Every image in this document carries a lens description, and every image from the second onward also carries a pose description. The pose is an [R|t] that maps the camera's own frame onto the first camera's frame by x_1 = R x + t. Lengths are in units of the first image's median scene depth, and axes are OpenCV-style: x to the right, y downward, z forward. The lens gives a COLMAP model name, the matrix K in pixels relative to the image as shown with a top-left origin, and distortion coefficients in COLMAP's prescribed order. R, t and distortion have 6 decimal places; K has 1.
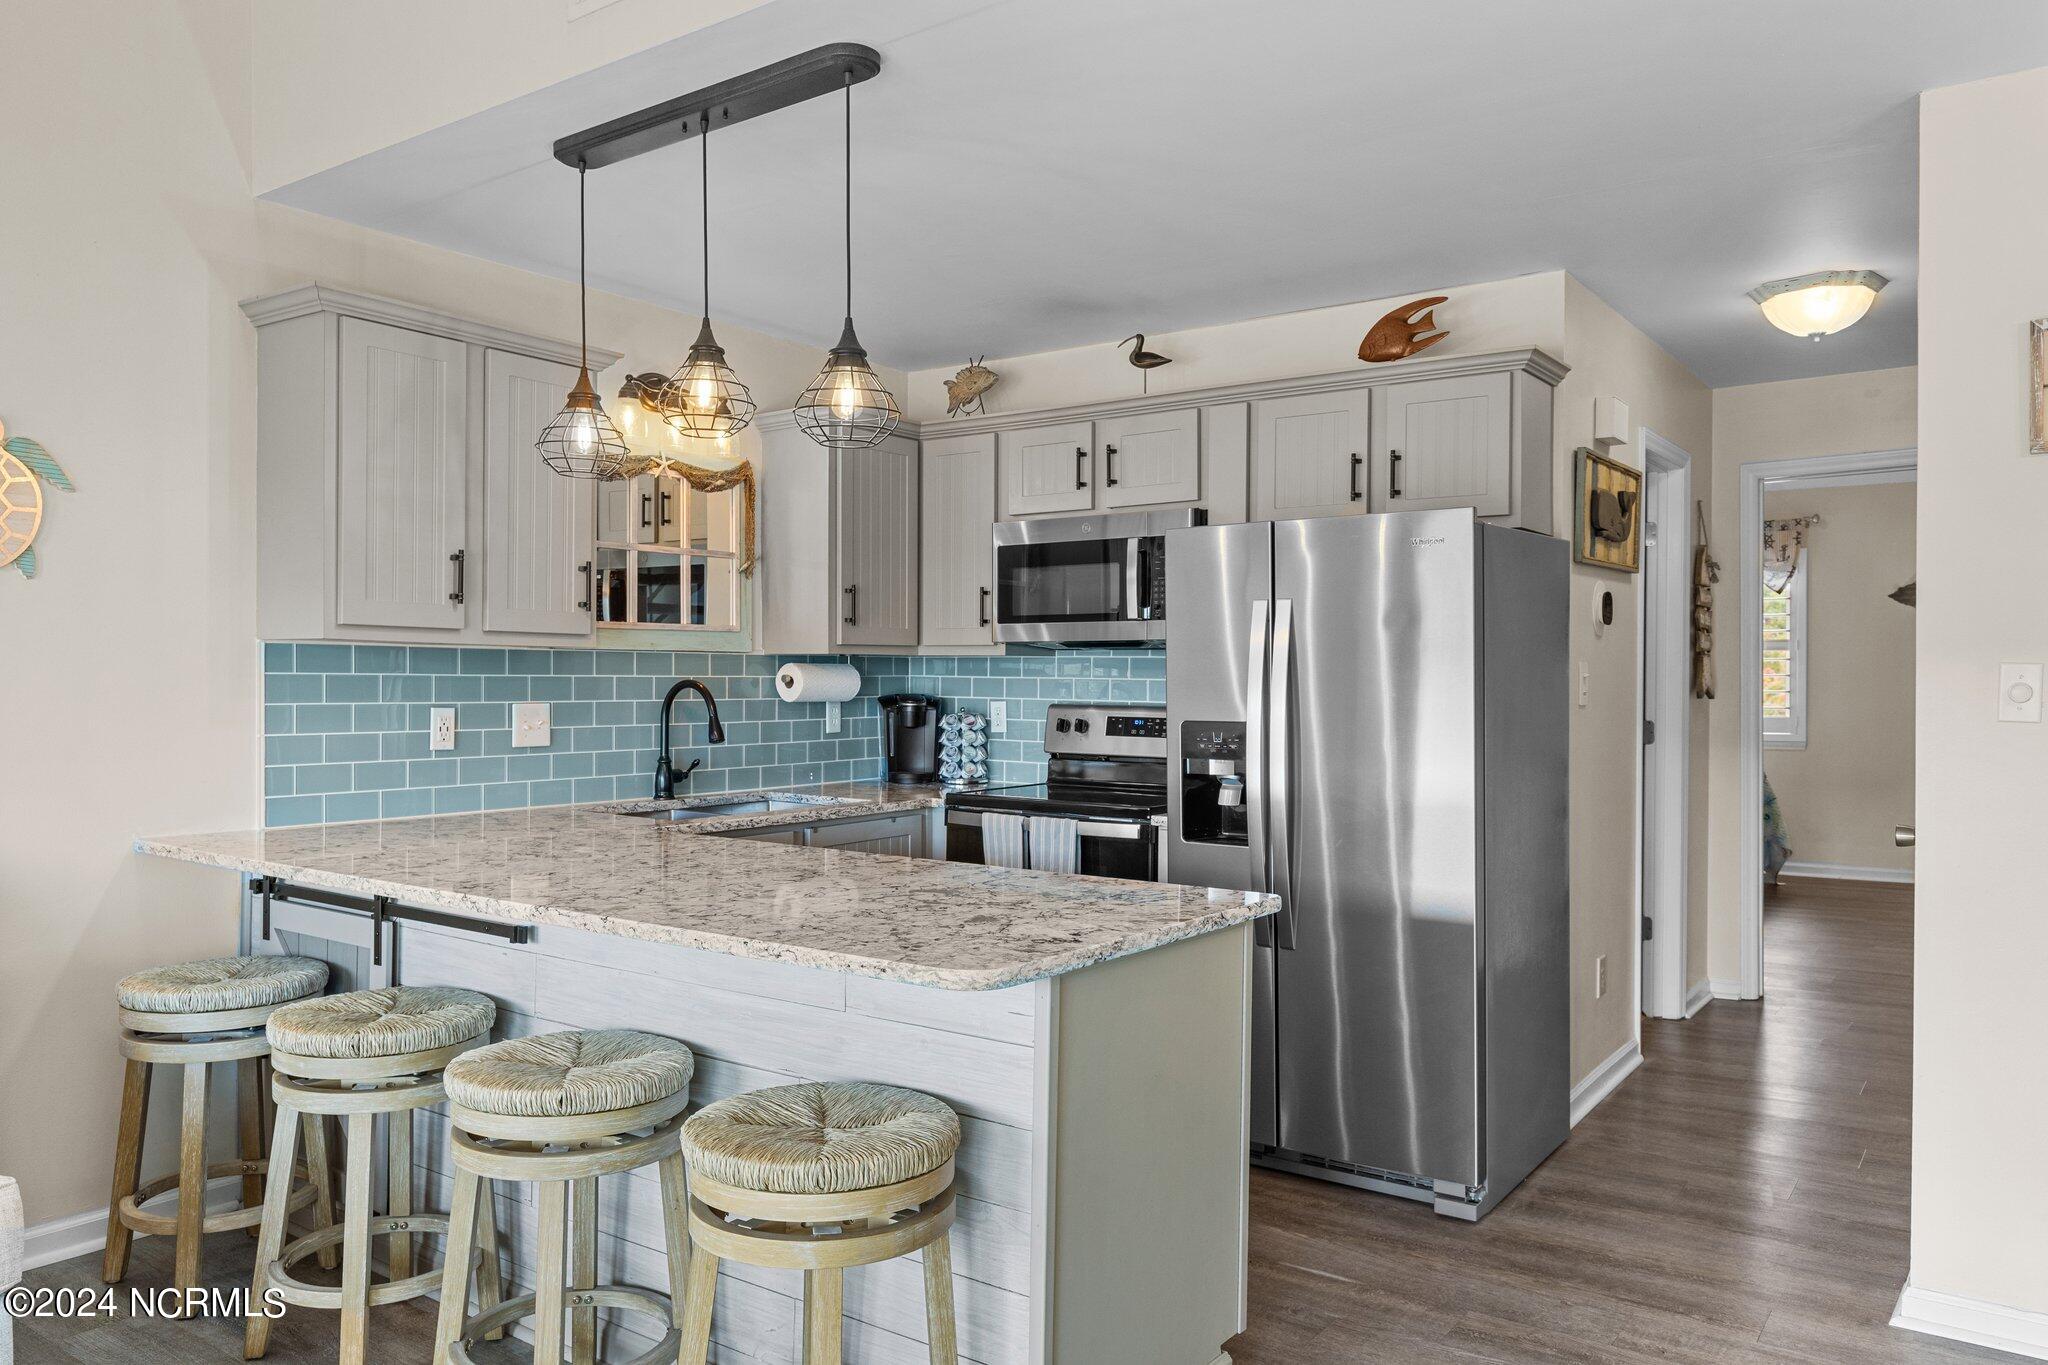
lens RADIAL K [[1470.1, 0, 1034.4], [0, 1470.1, 693.1], [0, 0, 1]] dist [0.008576, -0.010874]
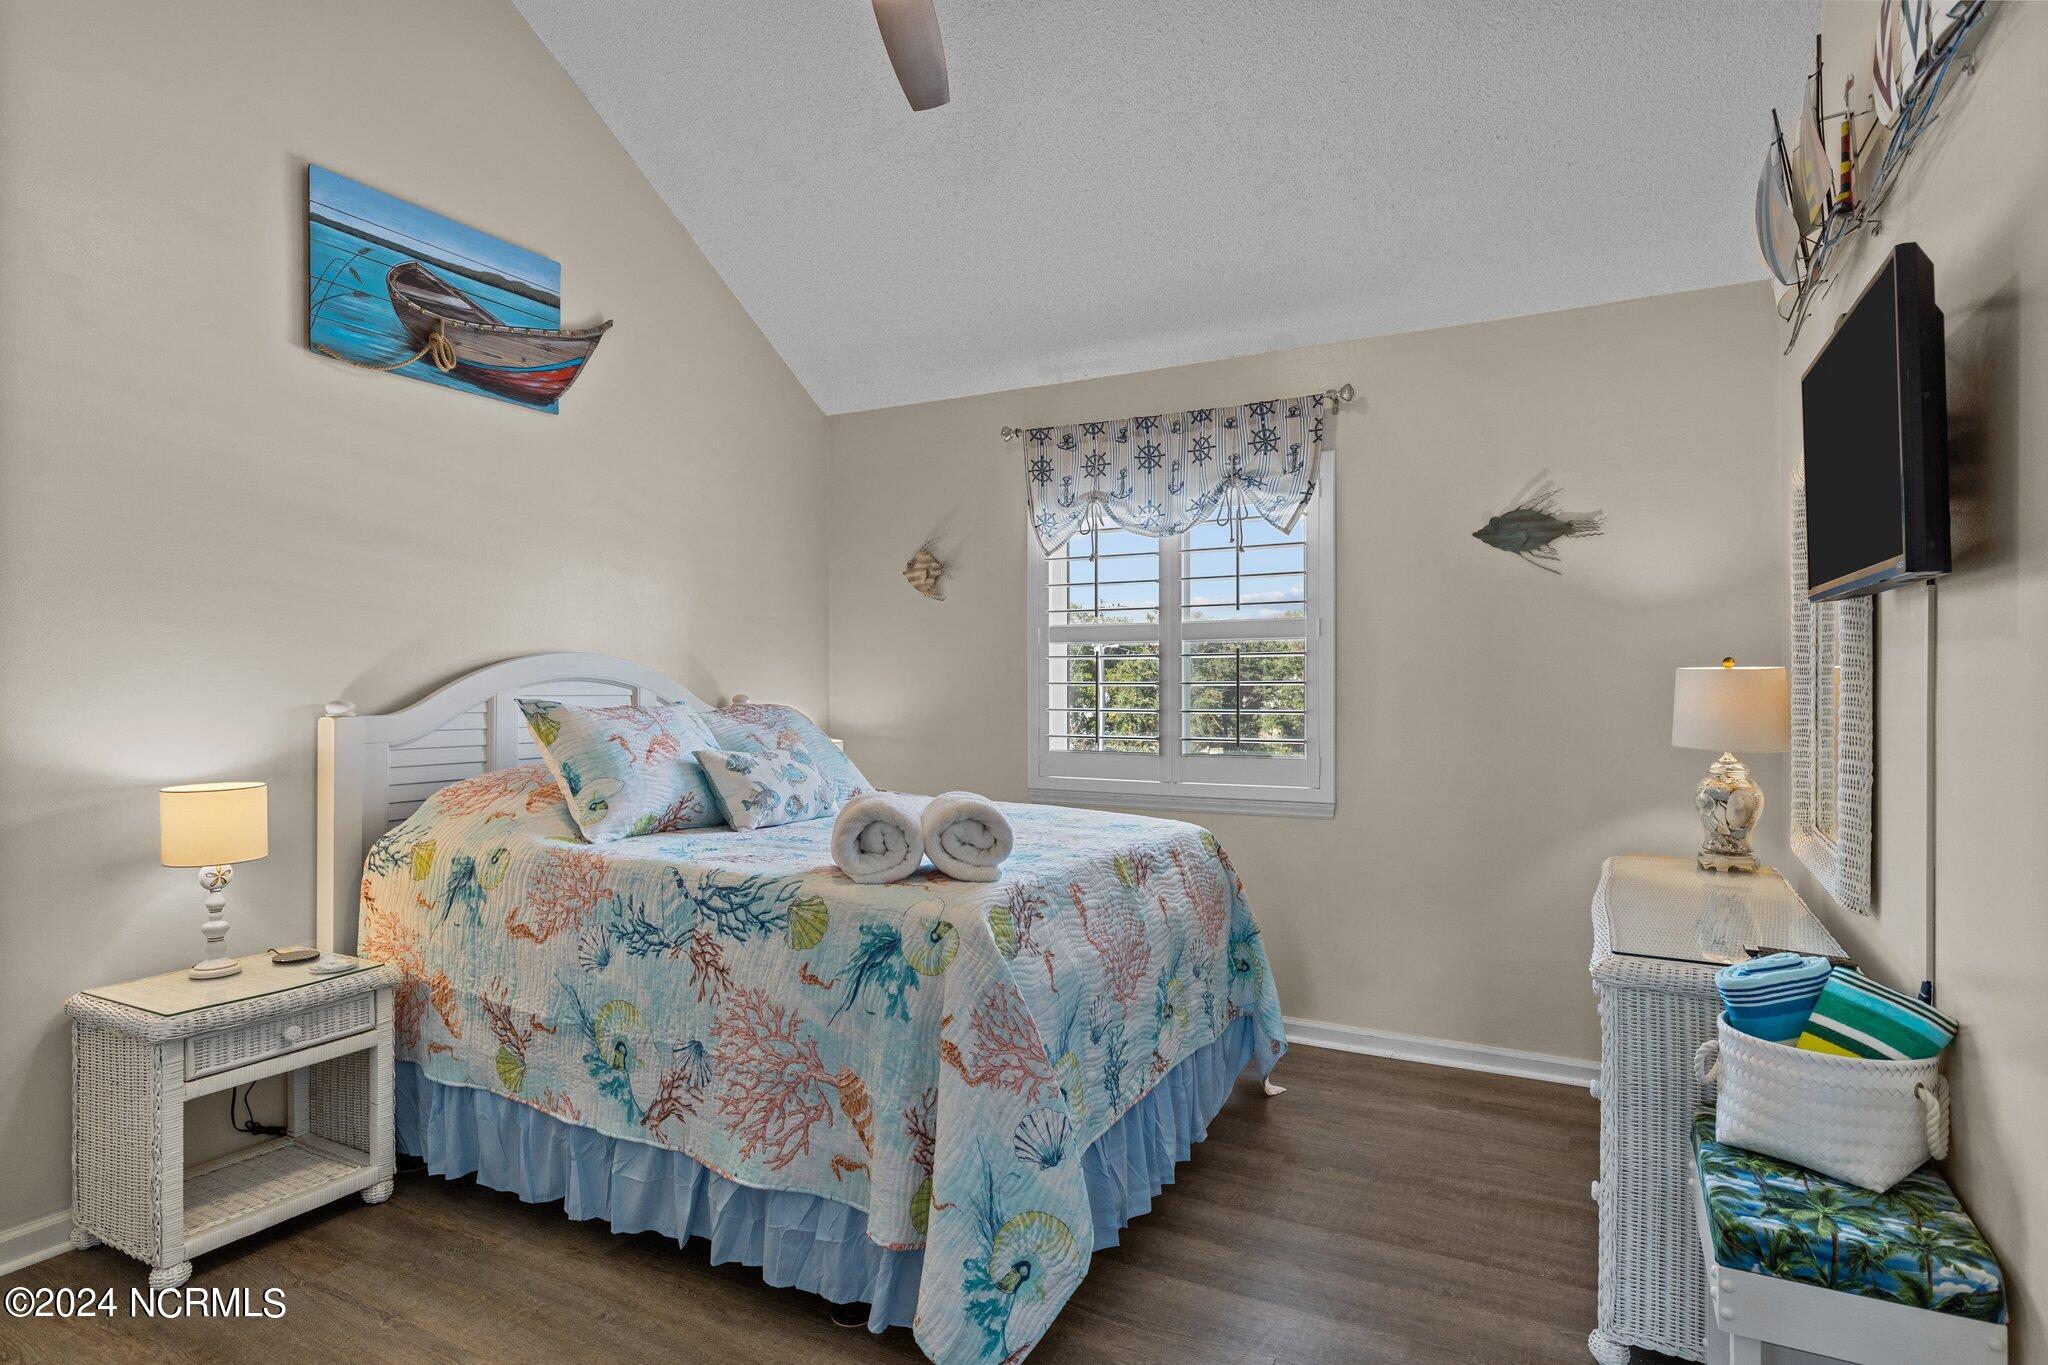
lens RADIAL K [[1116.1, 0, 1021.6], [0, 1116.1, 678.4], [0, 0, 1]] dist [0.004457, -0.002981]
pose [[0.990139, -0.002681, 0.140064, 0.637106], [0.003957, 0.999953, -0.008833, -0.018696], [-0.140033, 0.009300, 0.990103, 1.098374]]
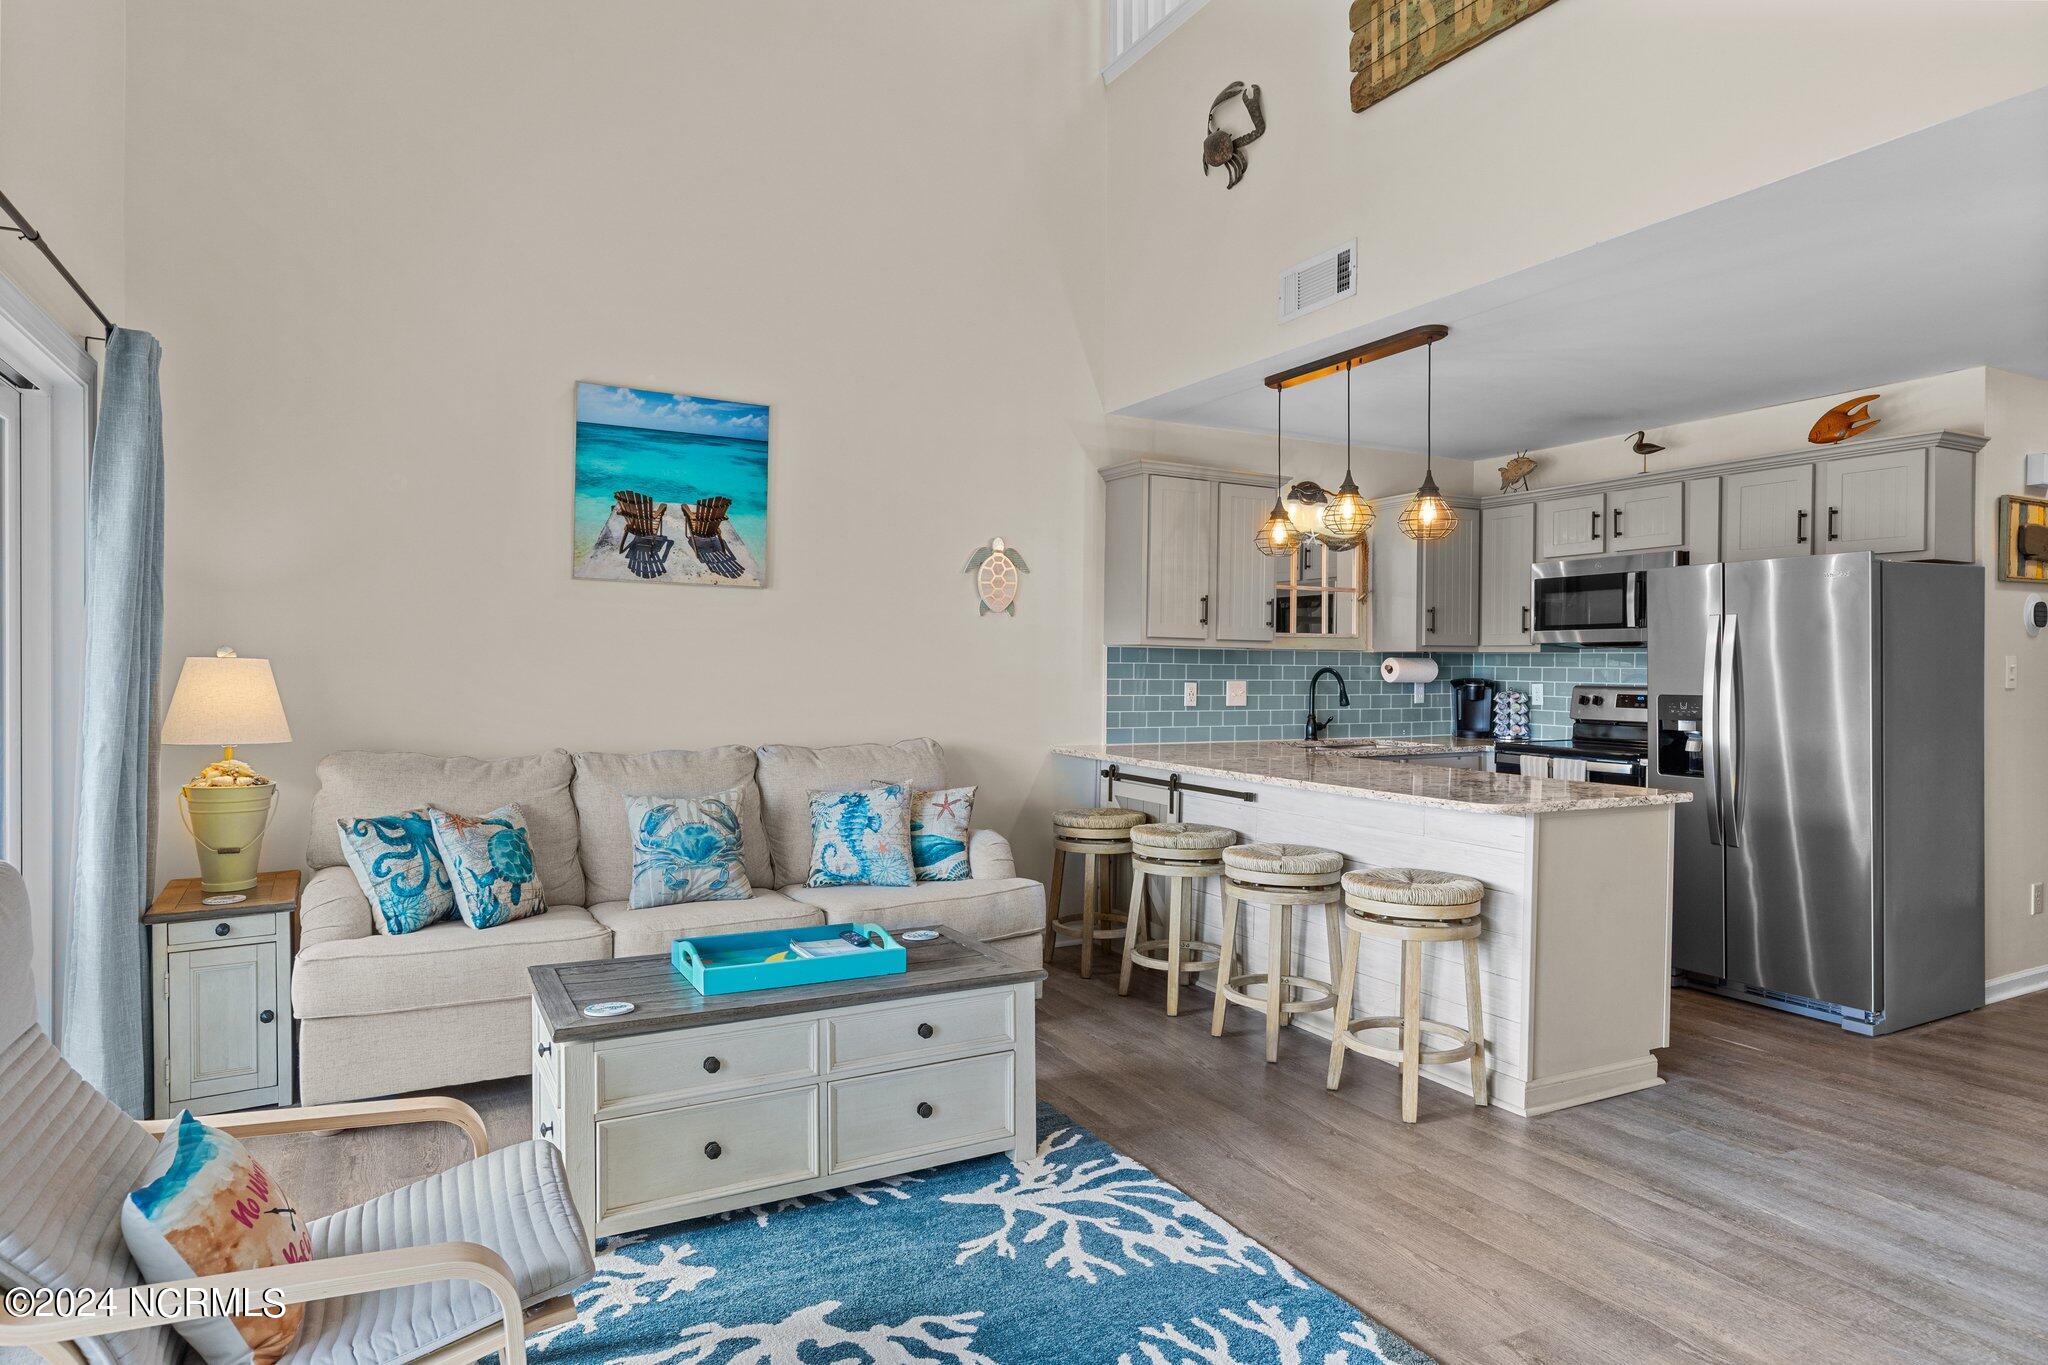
lens RADIAL K [[1195.9, 0, 1014.6], [0, 1195.9, 676.9], [0, 0, 1]] dist [-0.011378, 0.006033]
pose [[0.894525, 0.005942, -0.446978, 0.049597], [-0.008695, 0.999954, -0.004108, 0.009913], [0.446933, 0.007562, 0.894535, -0.354757]]
